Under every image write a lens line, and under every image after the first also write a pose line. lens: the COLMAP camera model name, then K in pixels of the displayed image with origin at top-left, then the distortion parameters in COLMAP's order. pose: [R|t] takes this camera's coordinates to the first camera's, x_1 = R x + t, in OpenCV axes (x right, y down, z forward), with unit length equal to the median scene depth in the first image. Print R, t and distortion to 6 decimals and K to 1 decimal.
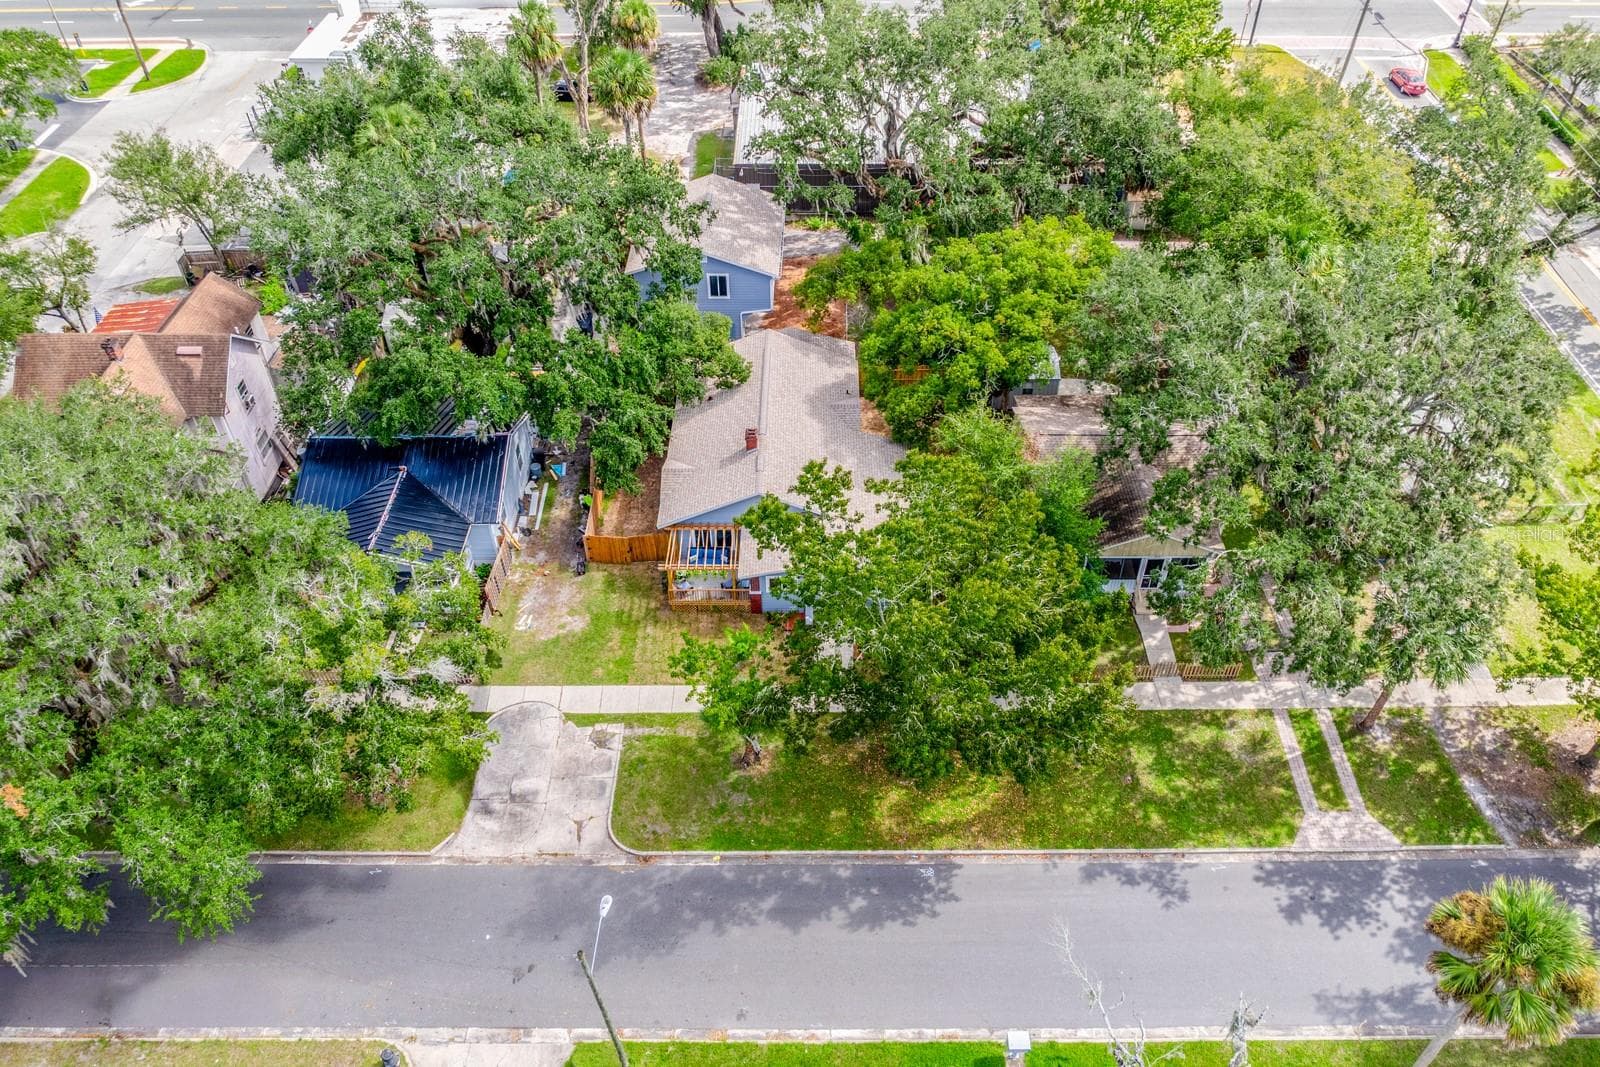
lens RADIAL K [[871.0, 0, 805.5], [0, 871.0, 578.2], [0, 0, 1]] dist [-0.014203, 0.001897]
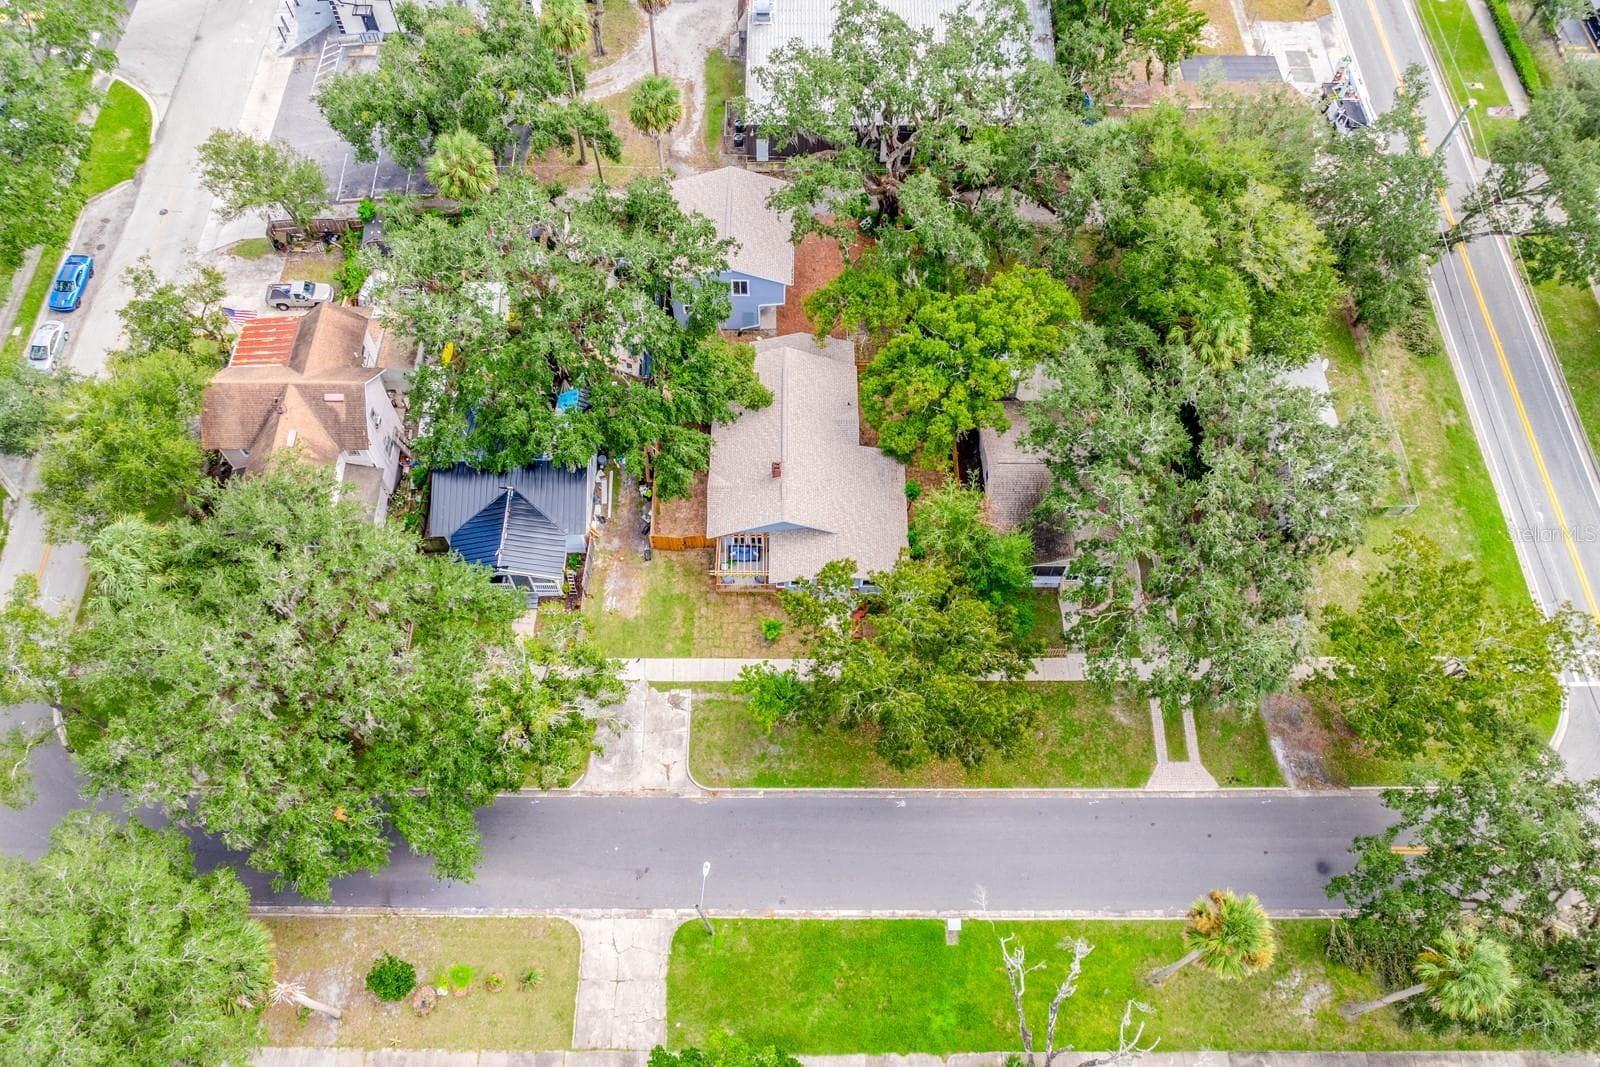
lens RADIAL K [[772.7, 0, 795.2], [0, 772.7, 560.3], [0, 0, 1]] dist [-0.005916, -0.001217]
pose [[1.000000, -0.000232, -0.000350, -0.039726], [0.000306, 0.973048, 0.230602, -0.347591], [0.000287, -0.230602, 0.973048, -0.190626]]
